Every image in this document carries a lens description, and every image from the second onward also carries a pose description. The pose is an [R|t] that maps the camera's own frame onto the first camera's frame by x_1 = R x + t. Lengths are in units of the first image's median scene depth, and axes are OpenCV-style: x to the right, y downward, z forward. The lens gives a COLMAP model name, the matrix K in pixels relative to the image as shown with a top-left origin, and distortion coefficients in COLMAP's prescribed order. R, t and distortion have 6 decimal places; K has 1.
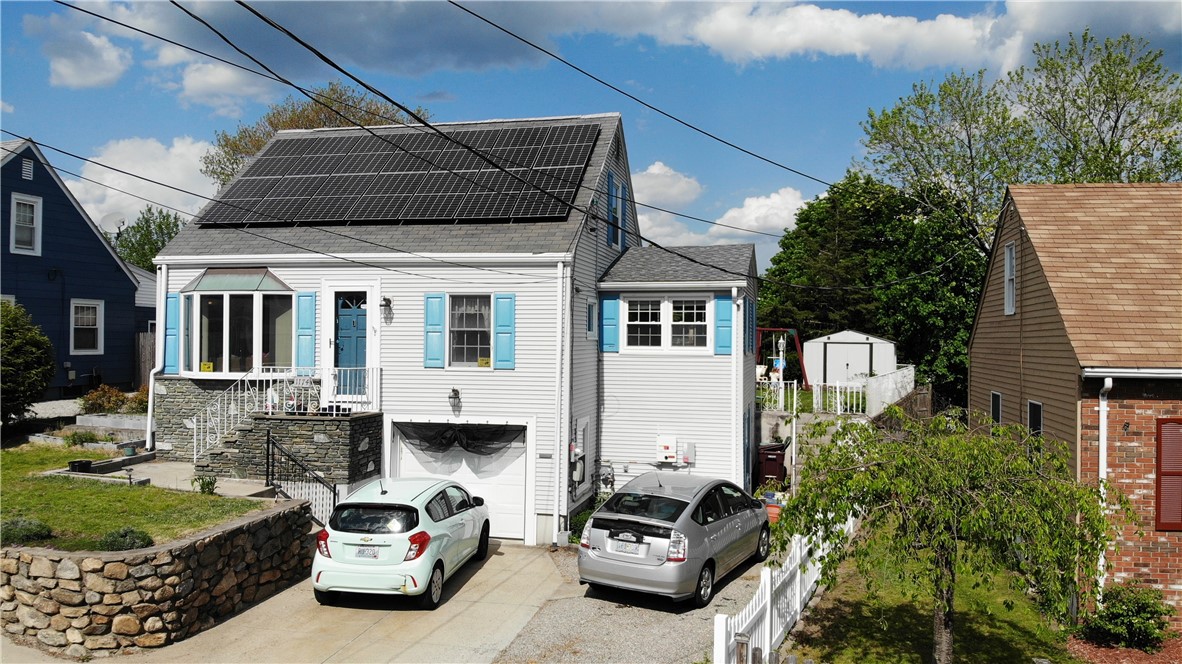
lens RADIAL K [[880.0, 0, 591.0], [0, 880.0, 332.0], [0, 0, 1]] dist [0.230861, -0.525479]
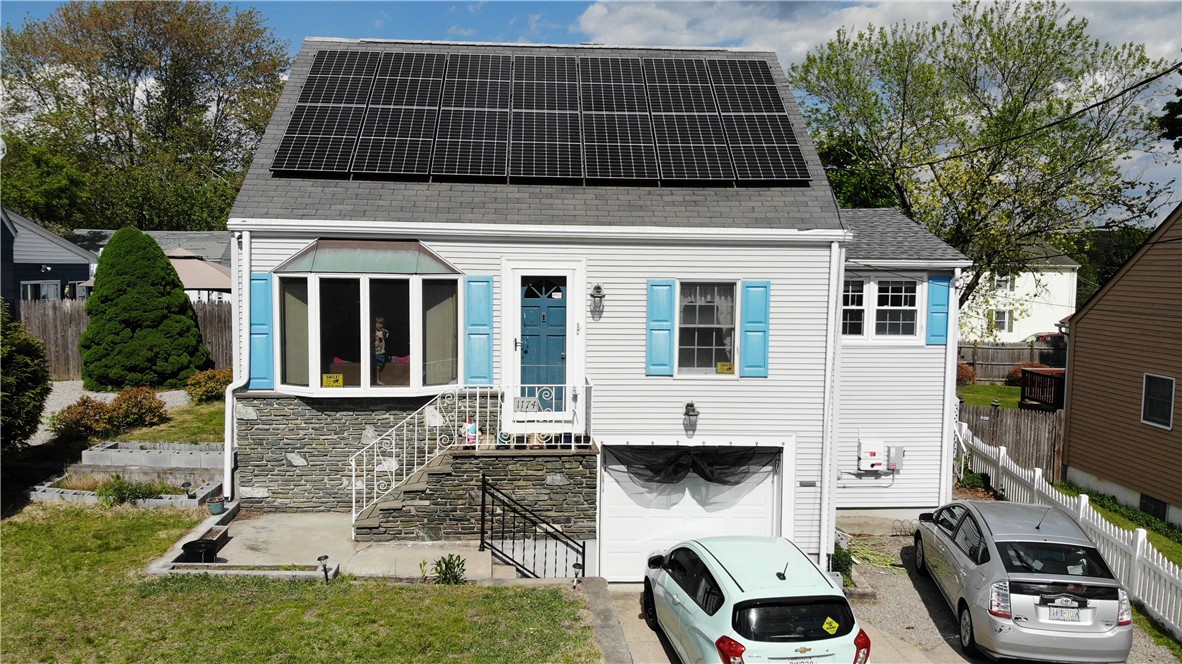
lens RADIAL K [[880.0, 0, 591.0], [0, 880.0, 332.0], [0, 0, 1]] dist [0.230861, -0.525479]
pose [[0.953535, -0.019071, 0.300679, -0.455640], [-0.005860, 0.996632, 0.081797, -0.059271], [-0.301226, -0.079758, 0.950211, 0.281237]]
